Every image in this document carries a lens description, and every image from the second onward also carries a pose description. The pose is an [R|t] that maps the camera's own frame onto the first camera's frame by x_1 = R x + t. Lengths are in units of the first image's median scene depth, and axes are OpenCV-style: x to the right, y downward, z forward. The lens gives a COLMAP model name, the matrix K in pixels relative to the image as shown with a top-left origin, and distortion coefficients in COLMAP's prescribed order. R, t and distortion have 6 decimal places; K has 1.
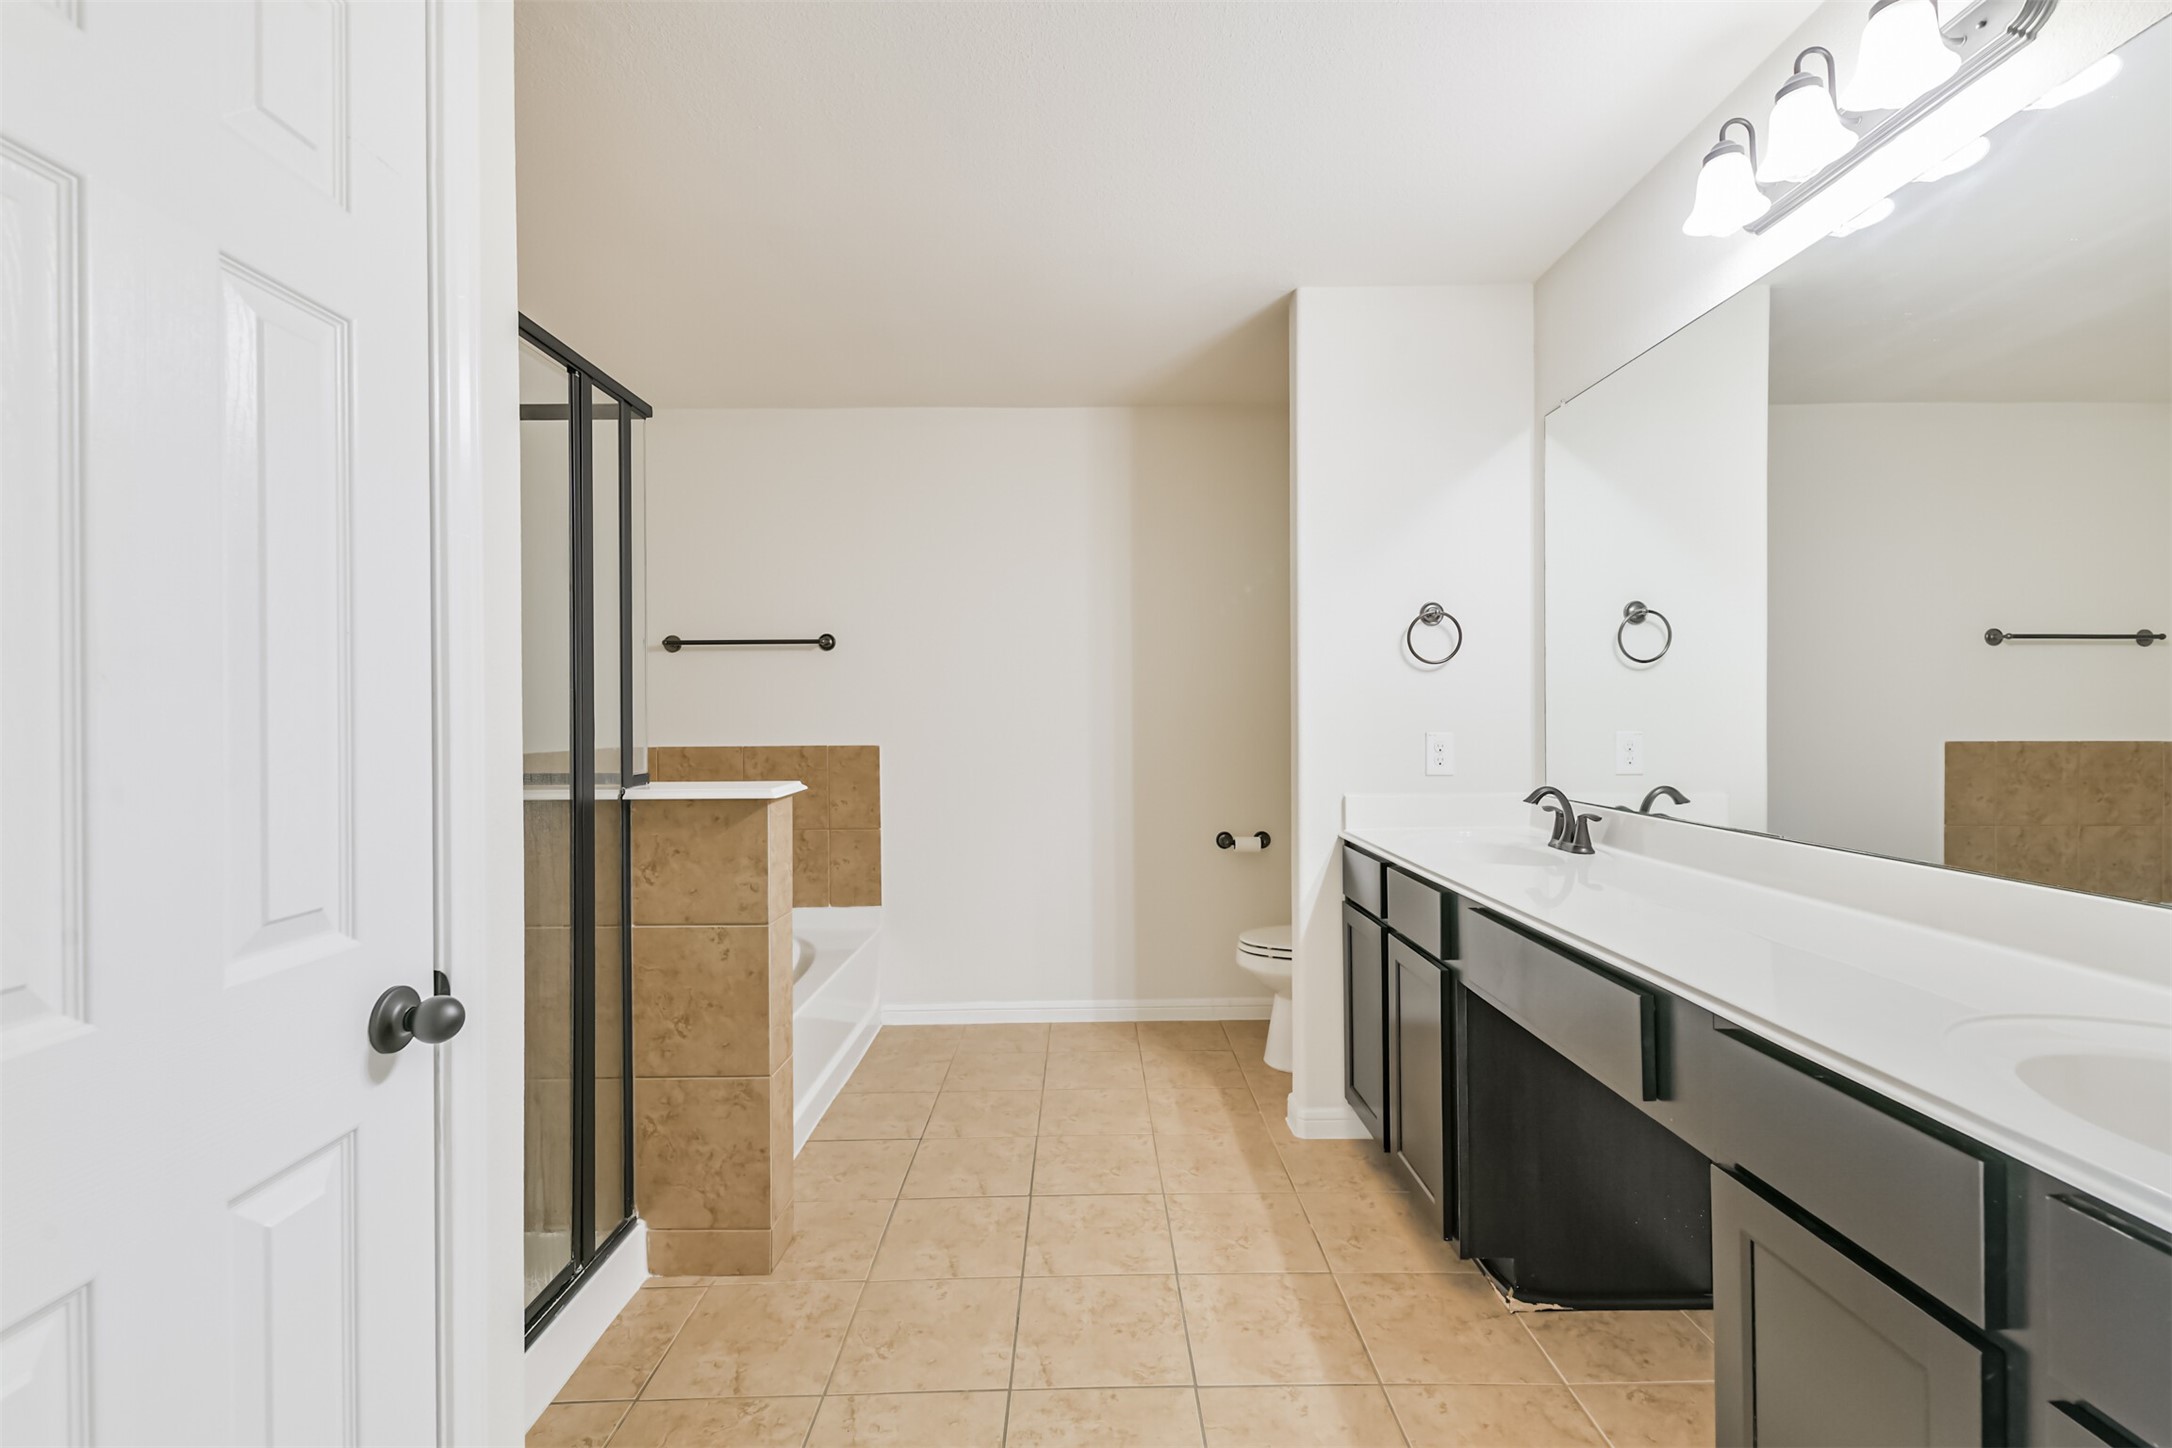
lens RADIAL K [[936.3, 0, 1096.9], [0, 936.3, 733.8], [0, 0, 1]] dist [0.009892, -0.000308]
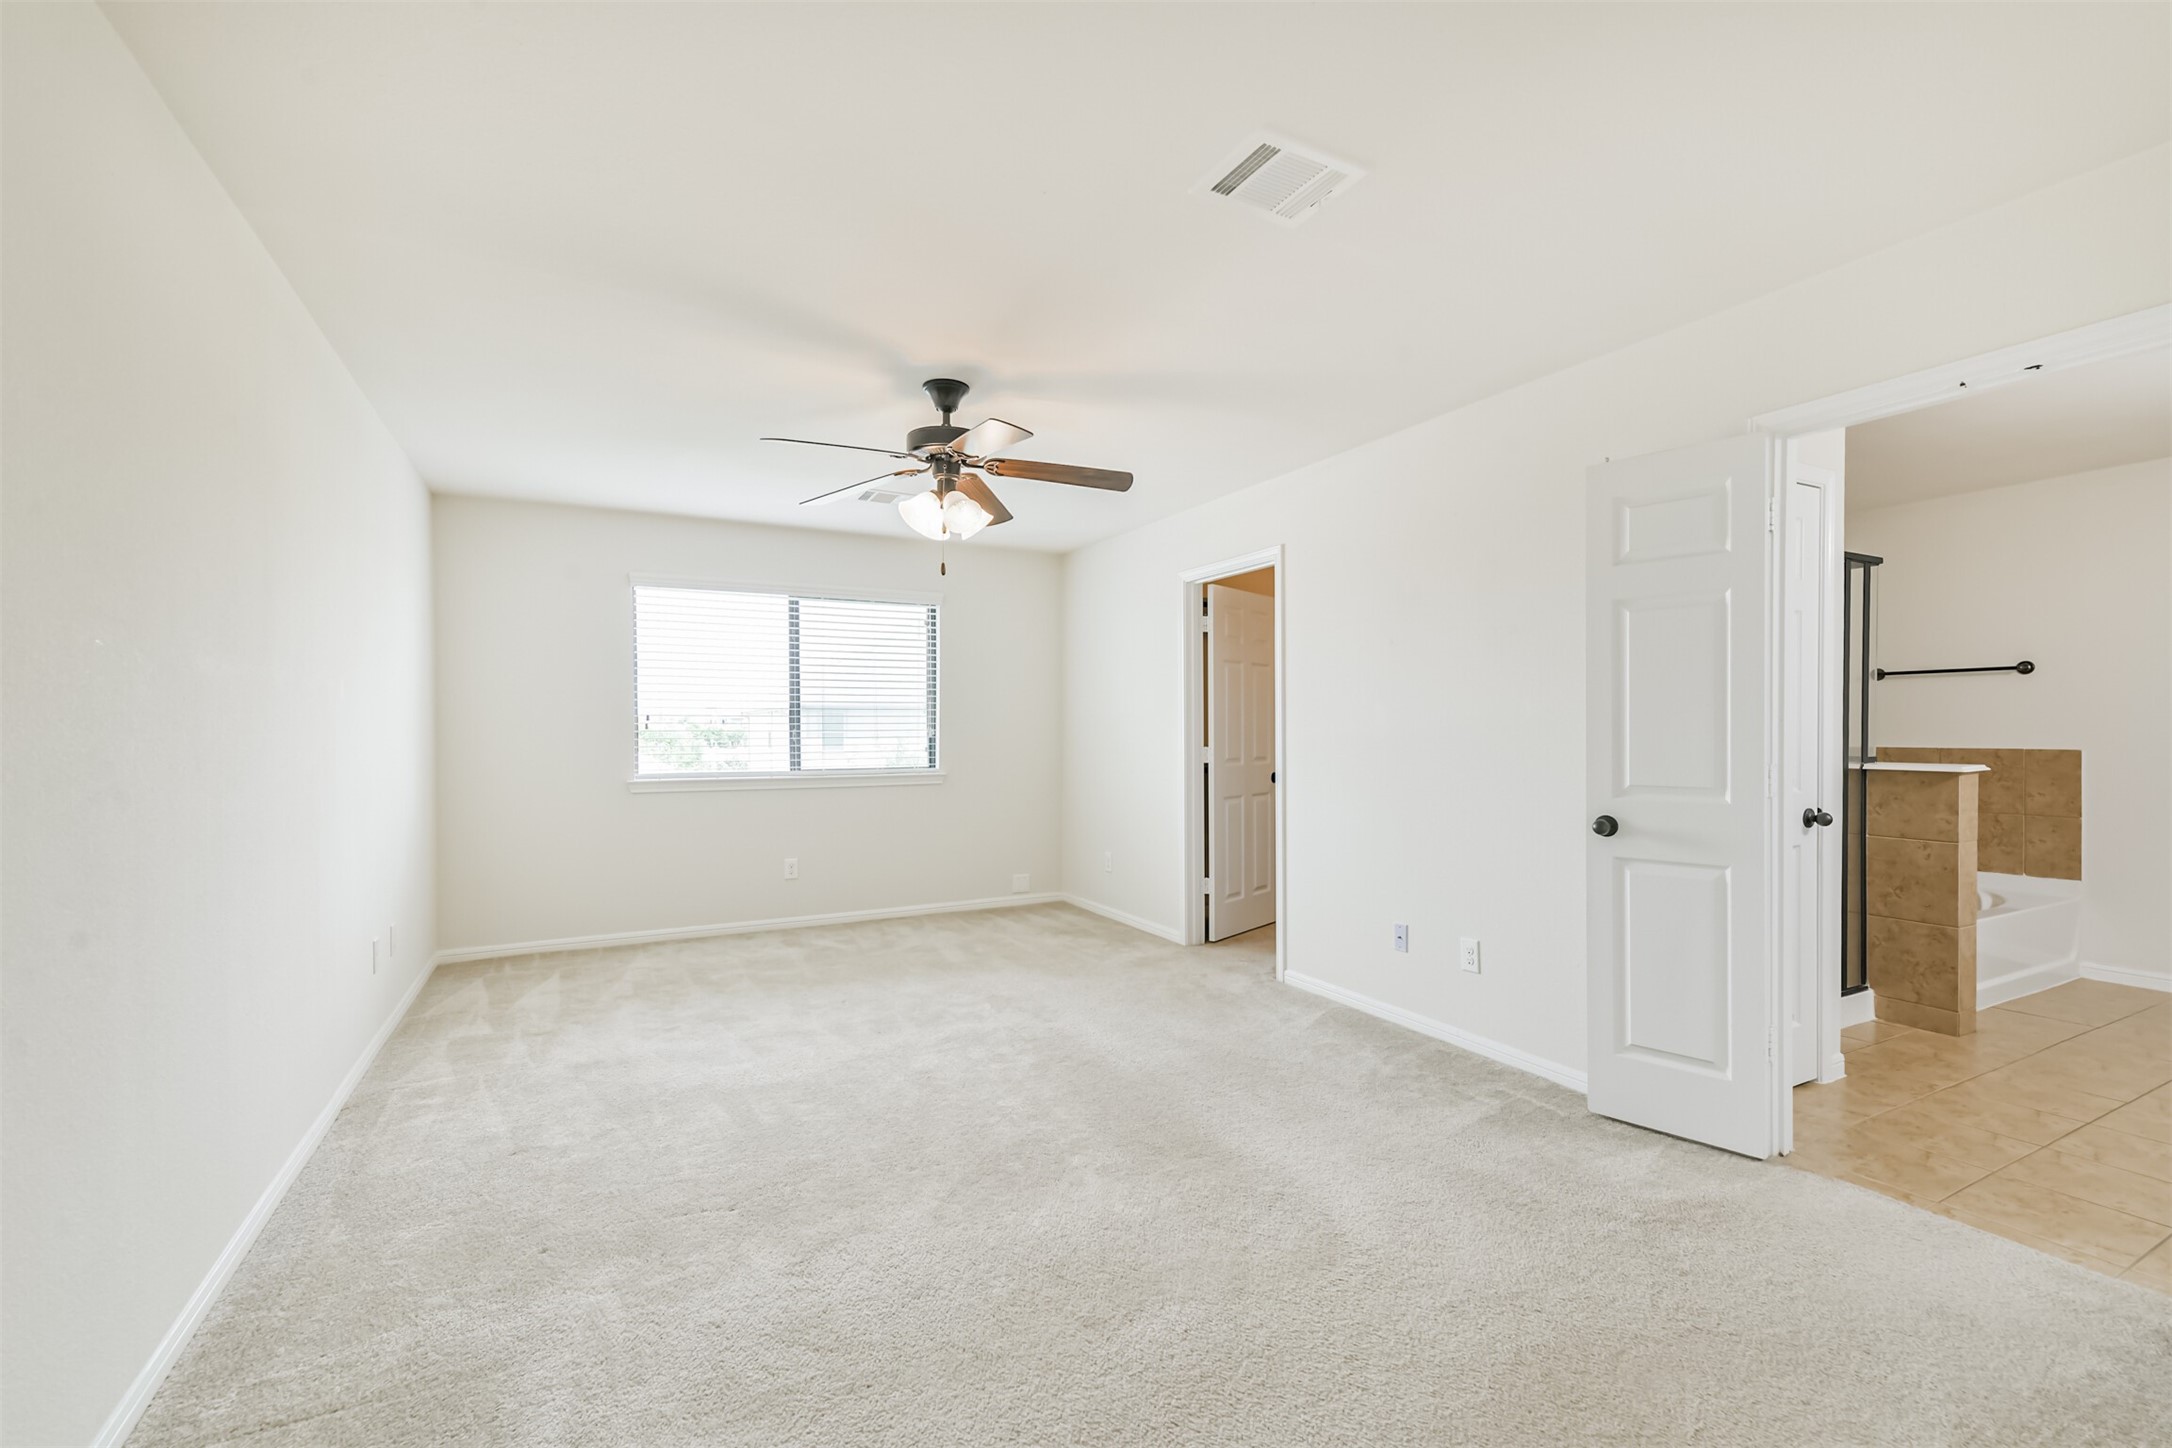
lens RADIAL K [[936.3, 0, 1096.9], [0, 936.3, 733.8], [0, 0, 1]] dist [0.009892, -0.000308]
pose [[0.465727, 0.008356, -0.884889, 0.416473], [-0.017328, 0.999850, 0.000321, 0.020946], [0.884759, 0.015184, 0.465802, -1.134627]]
